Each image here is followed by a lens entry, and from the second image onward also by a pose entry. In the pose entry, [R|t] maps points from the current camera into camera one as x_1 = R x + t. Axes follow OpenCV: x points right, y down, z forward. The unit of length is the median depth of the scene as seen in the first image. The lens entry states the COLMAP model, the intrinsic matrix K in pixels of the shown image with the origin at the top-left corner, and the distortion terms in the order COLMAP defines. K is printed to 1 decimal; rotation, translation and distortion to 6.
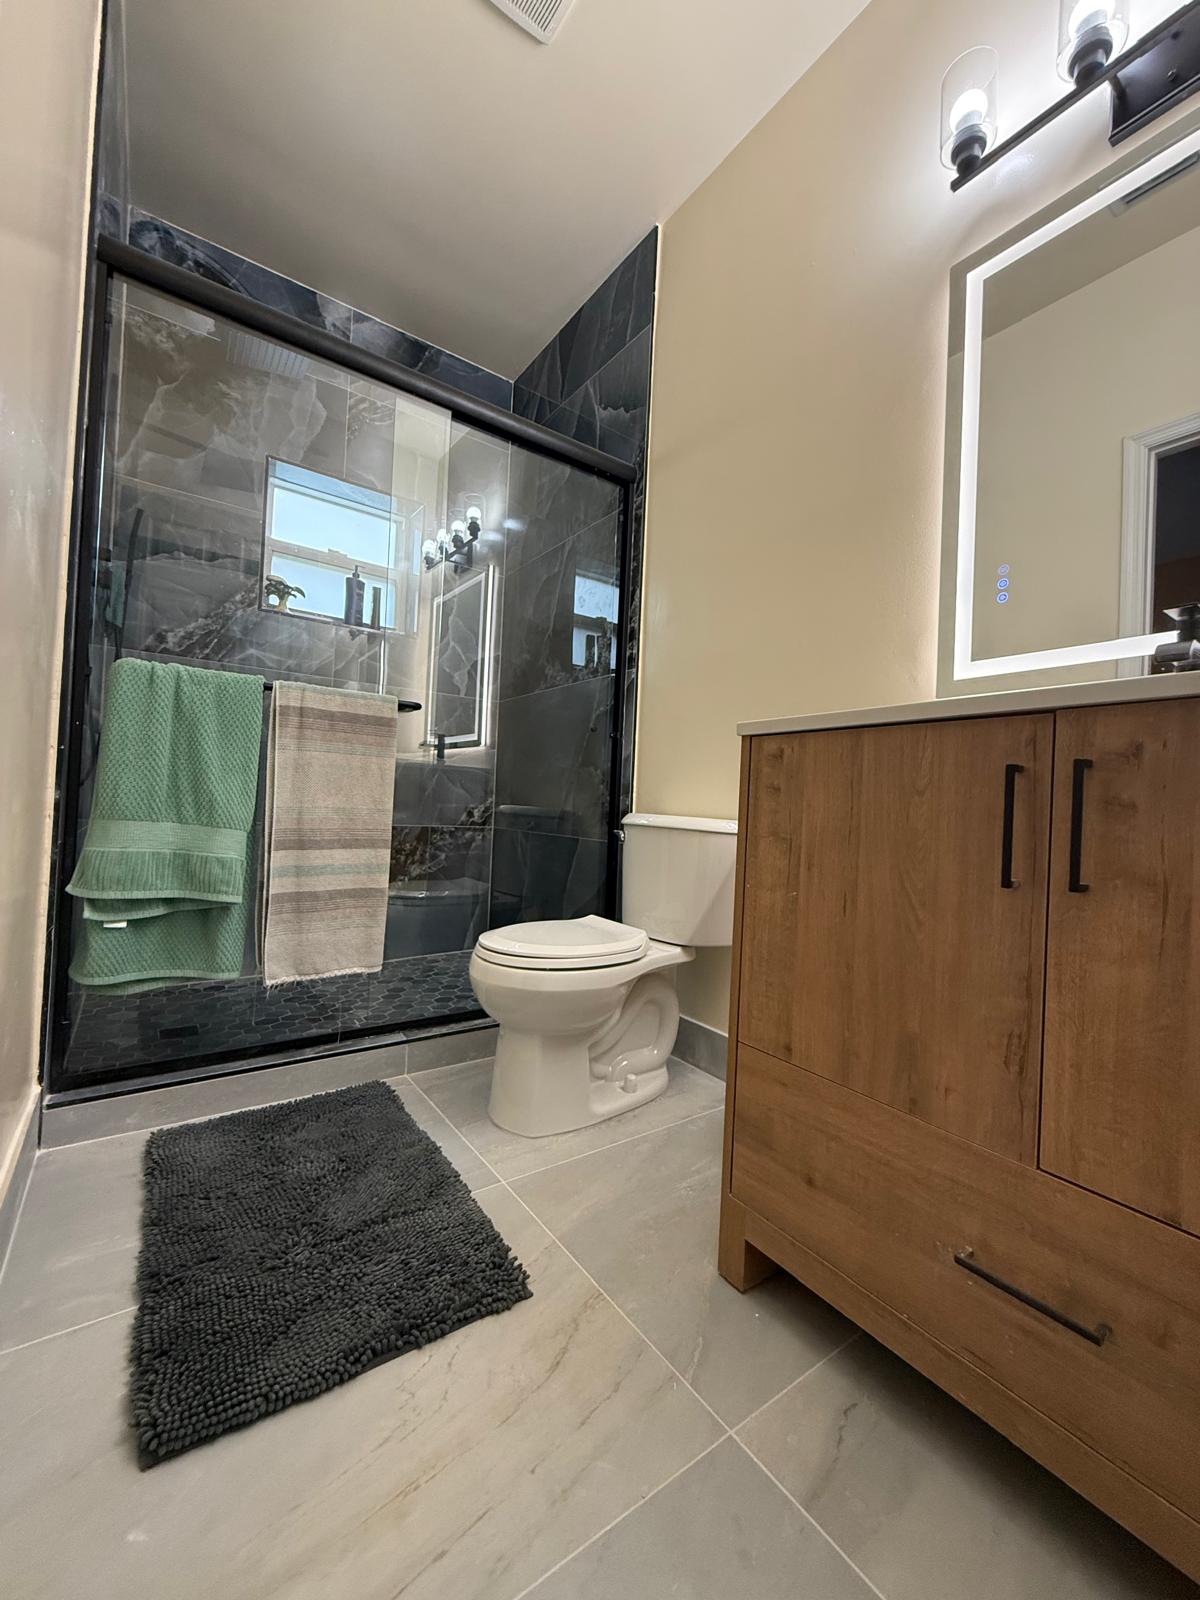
lens RADIAL K [[644.5, 0, 600.6], [0, 644.5, 798.2], [0, 0, 1]] dist [0.001507, 0.000019]
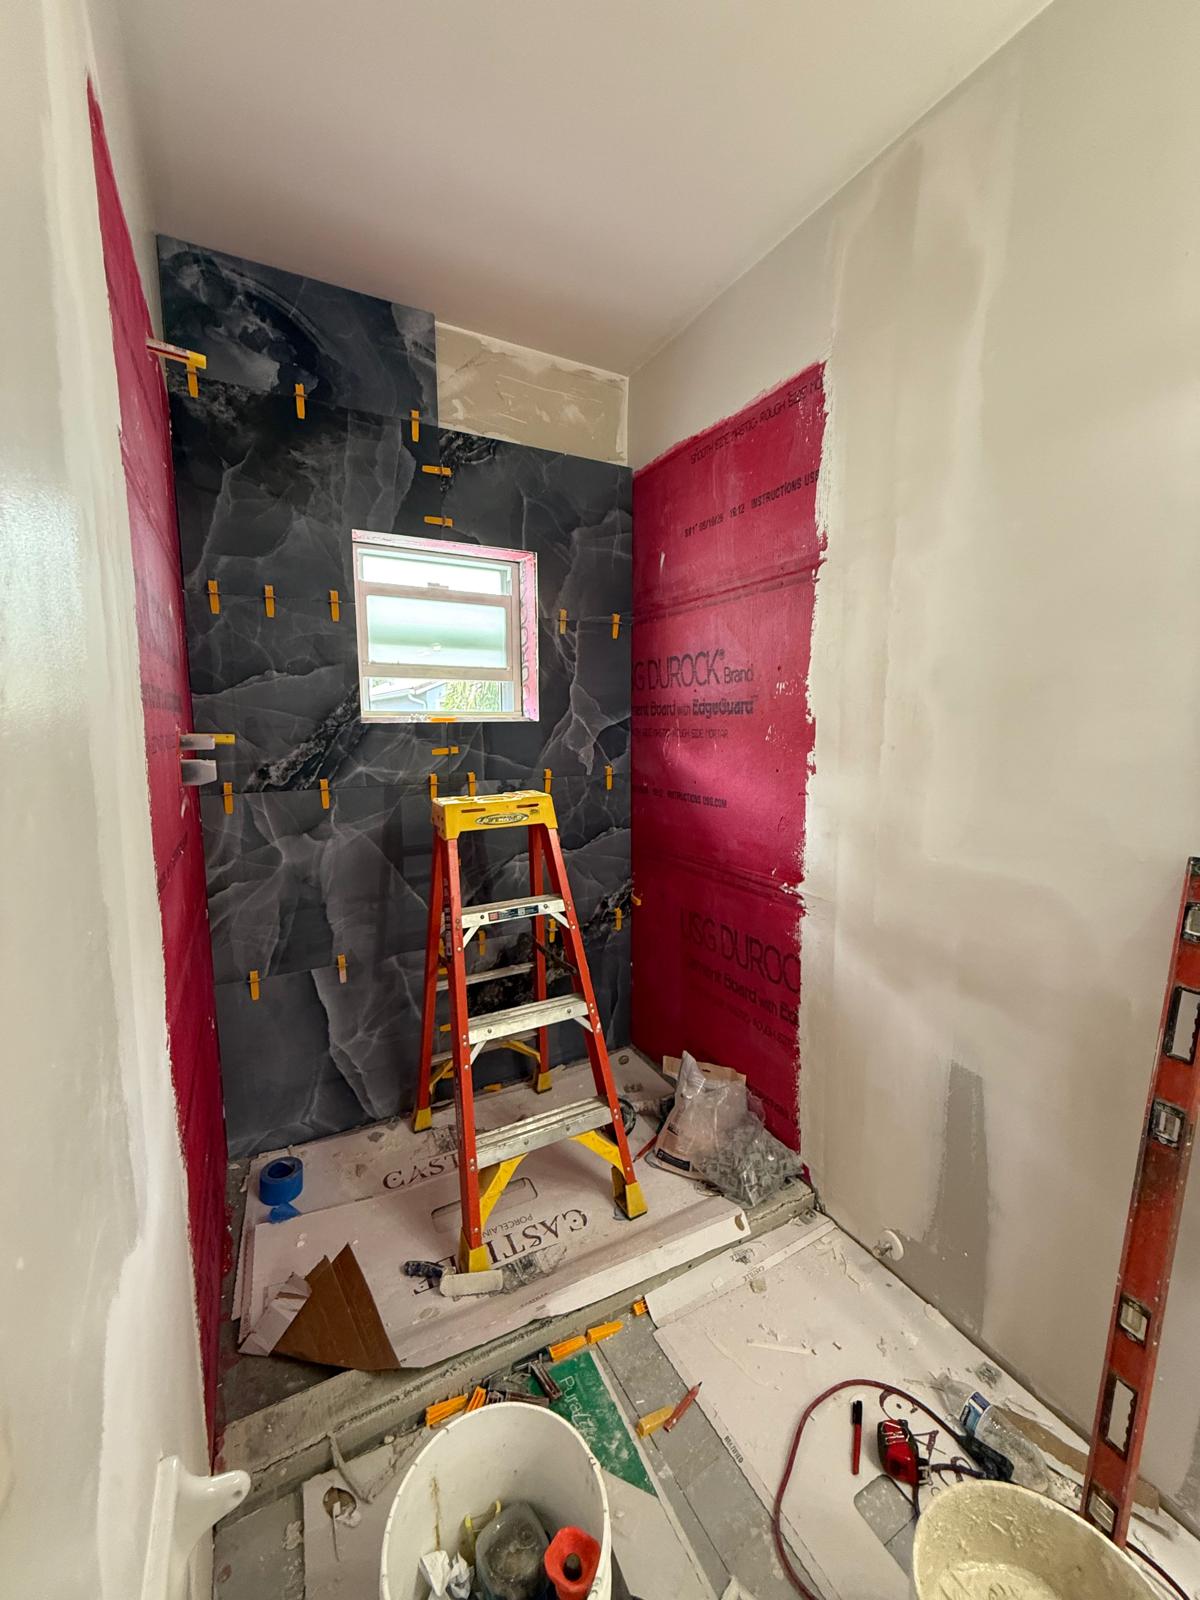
lens RADIAL K [[644.5, 0, 598.9], [0, 644.5, 799.0], [0, 0, 1]] dist [0.001507, 0.000019]
pose [[0.992771, -0.036698, -0.114274, -0.129017], [0.051494, 0.990261, 0.129351, -0.294025], [0.108415, -0.134300, 0.984992, 0.181682]]
